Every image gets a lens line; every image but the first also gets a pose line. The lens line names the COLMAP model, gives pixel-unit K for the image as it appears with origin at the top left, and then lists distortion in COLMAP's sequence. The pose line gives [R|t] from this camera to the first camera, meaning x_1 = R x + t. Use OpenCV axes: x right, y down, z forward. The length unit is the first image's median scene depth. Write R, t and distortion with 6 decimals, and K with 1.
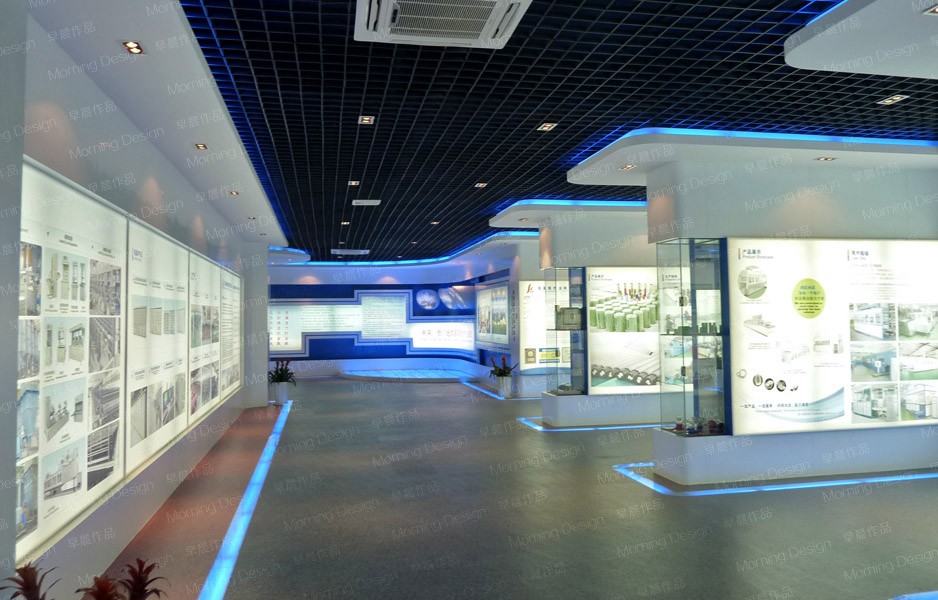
lens RADIAL K [[723.0, 0, 465.8], [0, 723.0, 283.7], [0, 0, 1]] dist [0.022356, -0.040174]
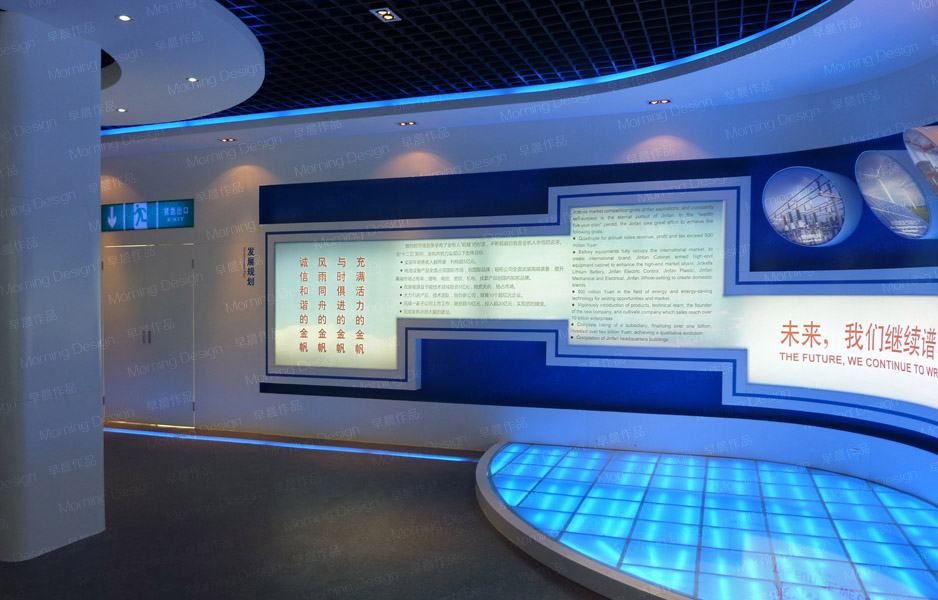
lens RADIAL K [[723.0, 0, 462.5], [0, 723.0, 323.4], [0, 0, 1]] dist [0.022356, -0.040174]
pose [[0.861696, 0.032736, -0.506368, -0.053243], [0.018570, 0.995214, 0.095940, 0.073756], [0.507085, -0.092074, 0.856964, 1.435194]]
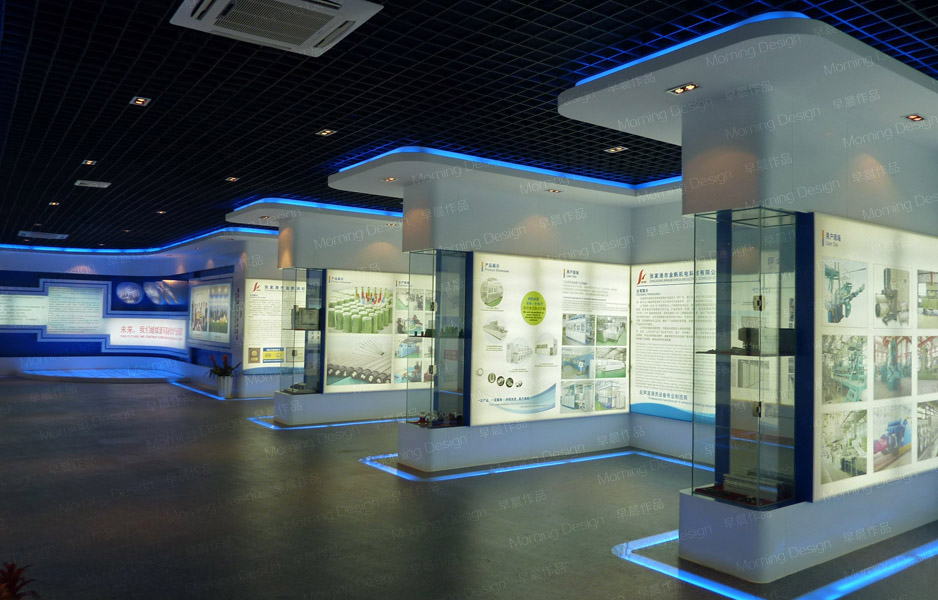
lens RADIAL K [[723.0, 0, 447.7], [0, 723.0, 303.2], [0, 0, 1]] dist [0.022356, -0.040174]
pose [[0.922118, 0.039706, 0.384865, -0.069373], [-0.049568, 0.998647, 0.015732, 0.000453], [-0.383720, -0.033584, 0.922839, -0.016514]]
